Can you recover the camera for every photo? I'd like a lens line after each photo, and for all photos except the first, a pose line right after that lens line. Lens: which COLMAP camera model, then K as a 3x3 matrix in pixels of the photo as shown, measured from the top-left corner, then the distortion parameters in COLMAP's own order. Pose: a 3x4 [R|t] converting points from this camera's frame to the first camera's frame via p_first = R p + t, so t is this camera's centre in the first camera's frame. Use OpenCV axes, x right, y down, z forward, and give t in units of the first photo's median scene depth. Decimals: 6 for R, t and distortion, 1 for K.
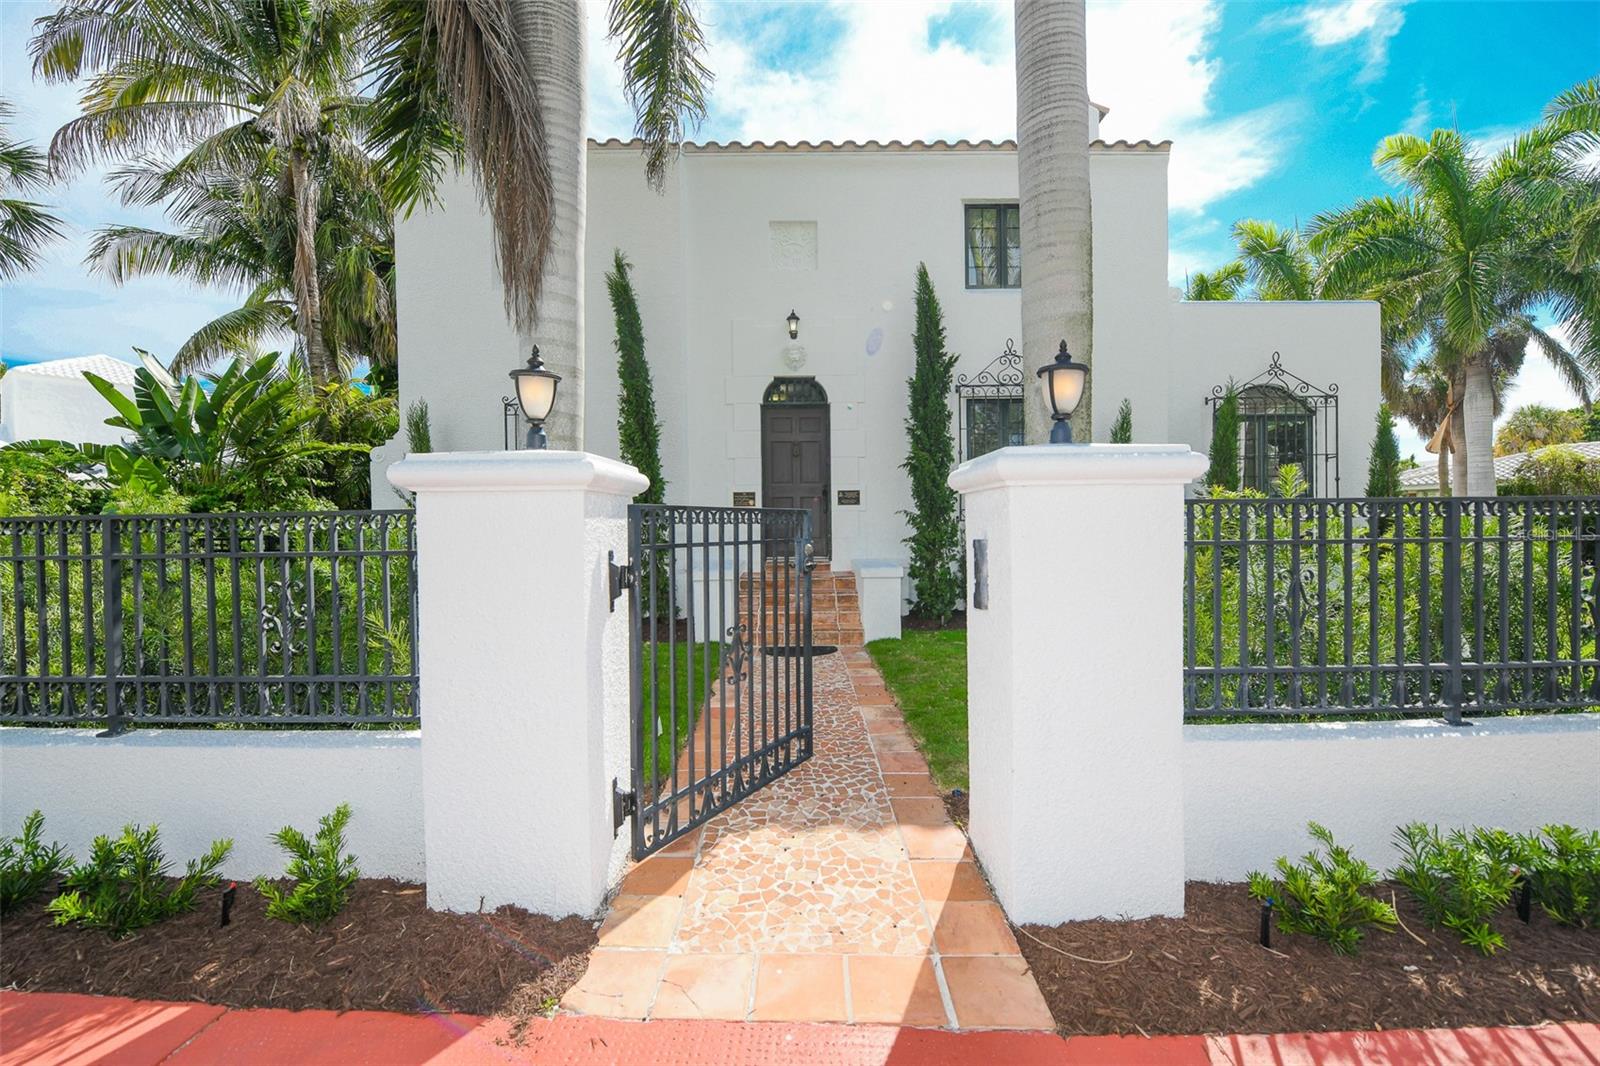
lens RADIAL K [[657.7, 0, 803.9], [0, 657.7, 536.9], [0, 0, 1]] dist [-0.010862, -0.000106]
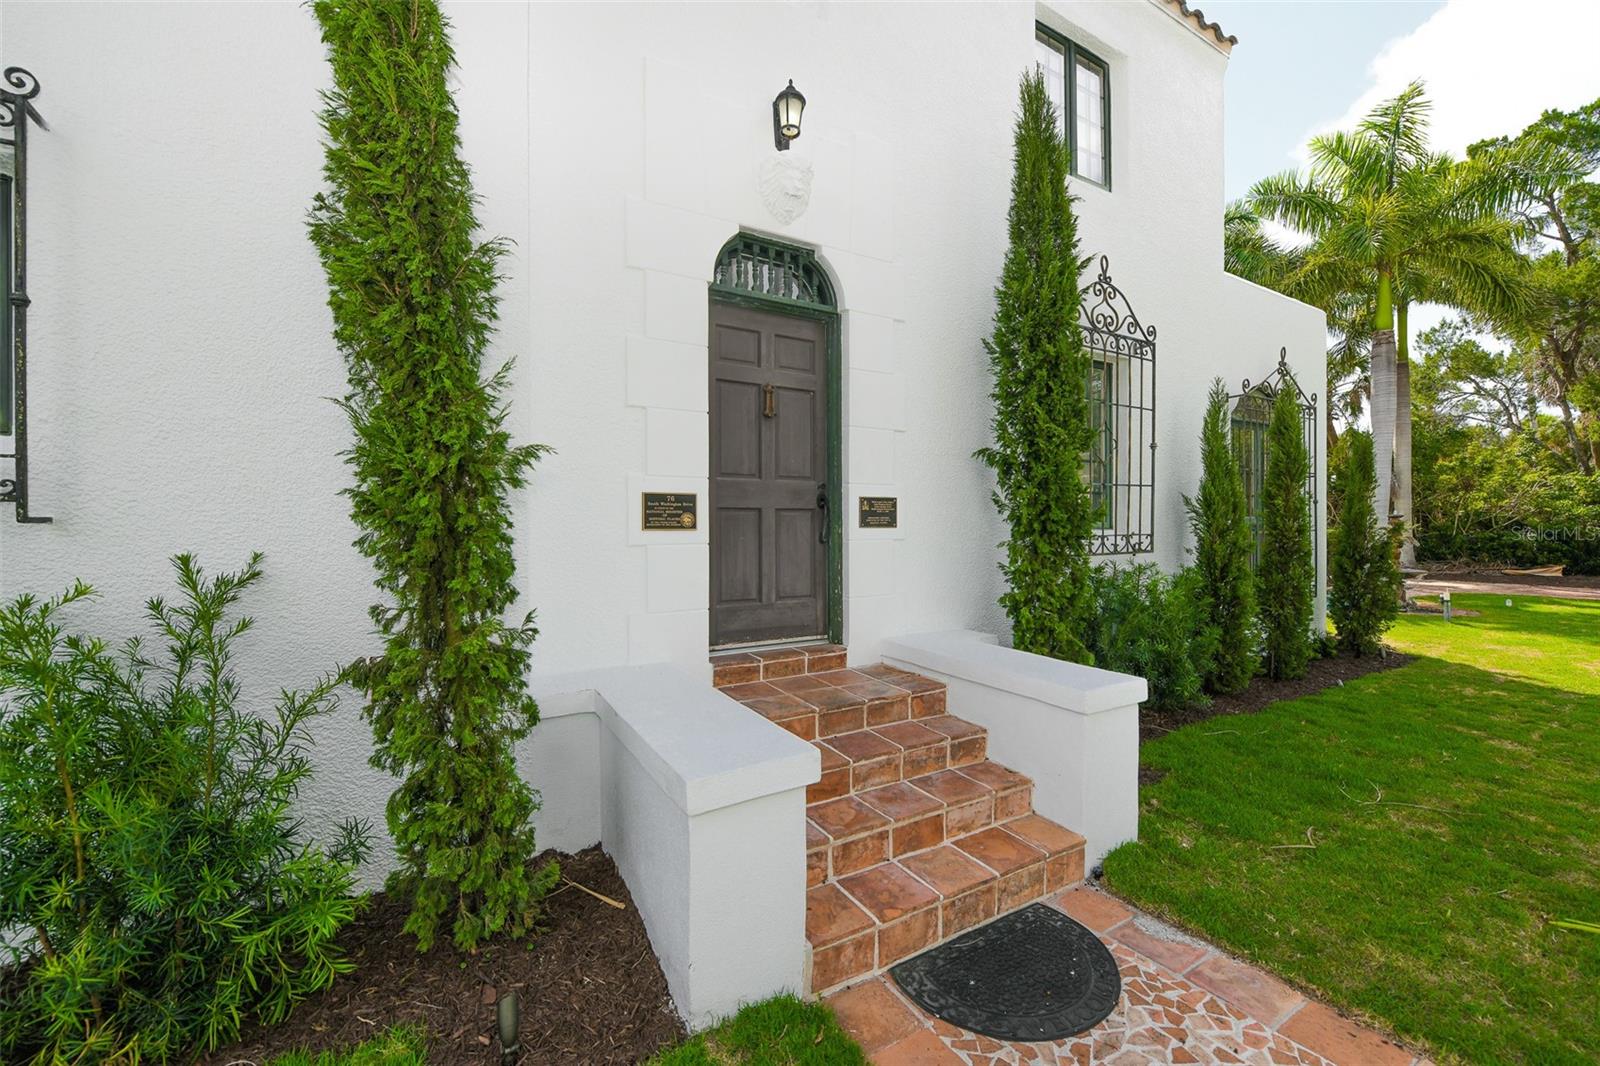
lens RADIAL K [[634.5, 0, 802.5], [0, 634.5, 532.6], [0, 0, 1]] dist [-0.009000, -0.000306]
pose [[0.853677, 0.000091, 0.520803, -0.230381], [0.005224, 0.999948, -0.008737, -0.042391], [-0.520777, 0.010180, 0.853632, 0.651378]]
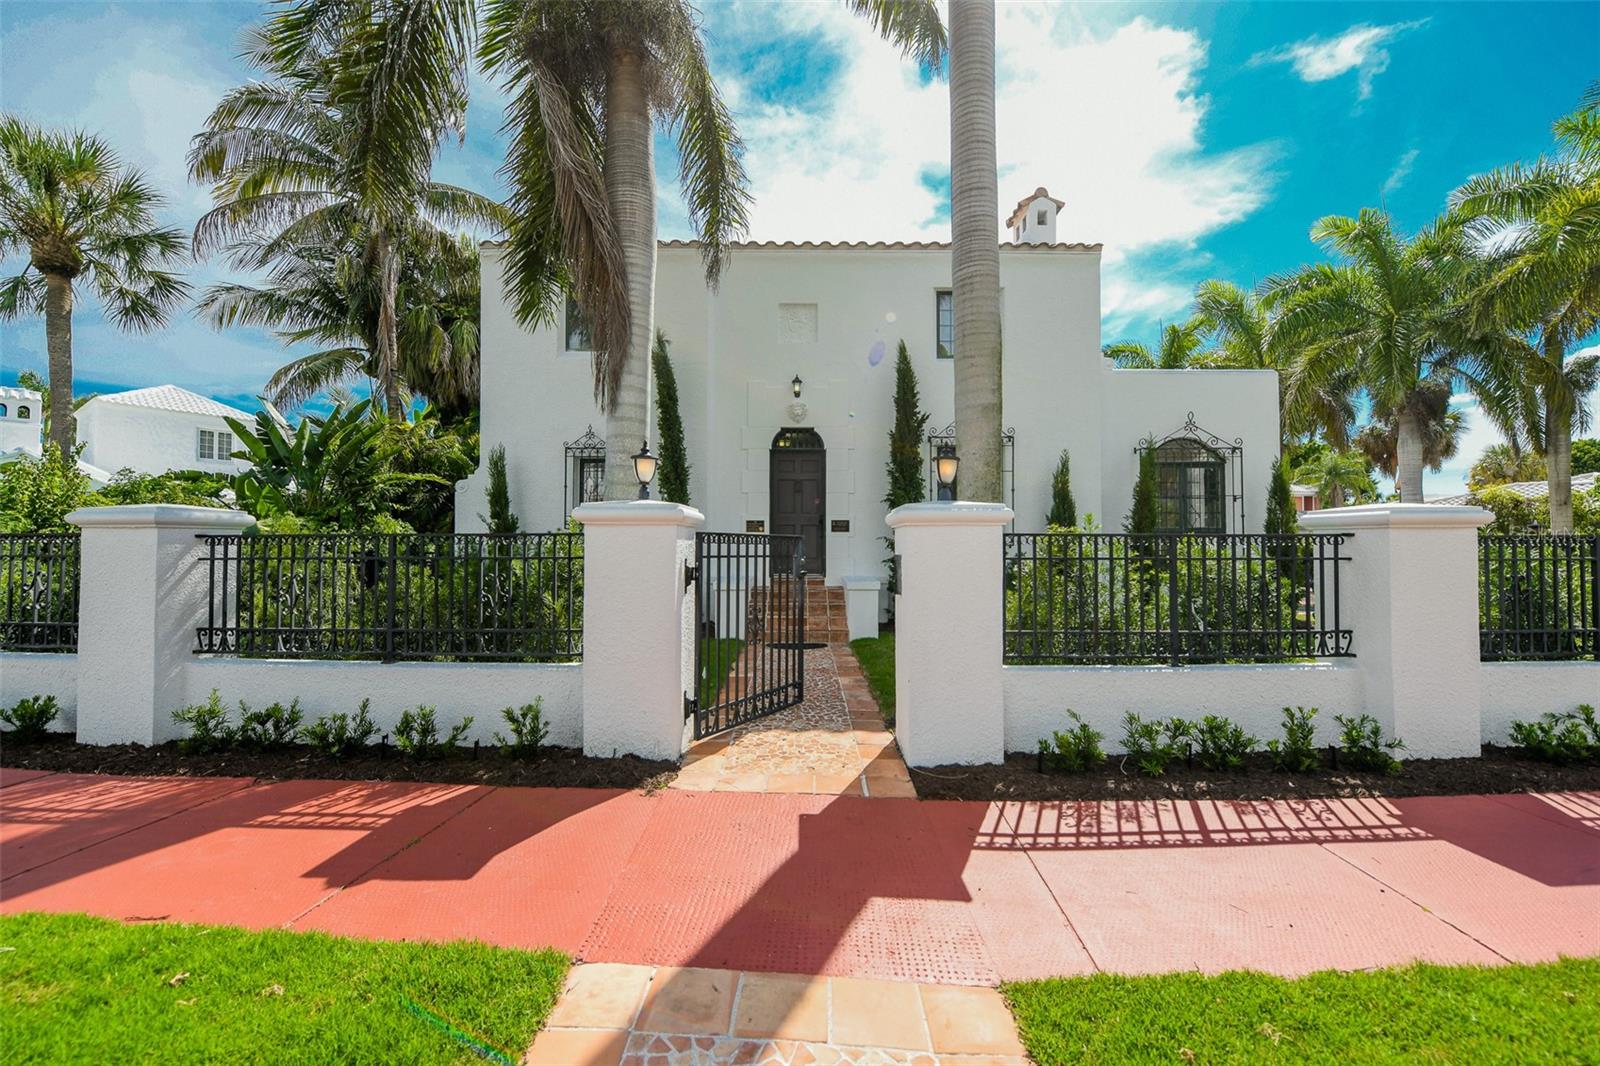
lens RADIAL K [[652.5, 0, 804.4], [0, 652.5, 535.7], [0, 0, 1]] dist [-0.006352, 0.000004]
pose [[0.999894, 0.013362, -0.005801, 0.008973], [-0.013583, 0.999113, -0.039860, 0.007781], [0.005263, 0.039935, 0.999188, -0.224964]]
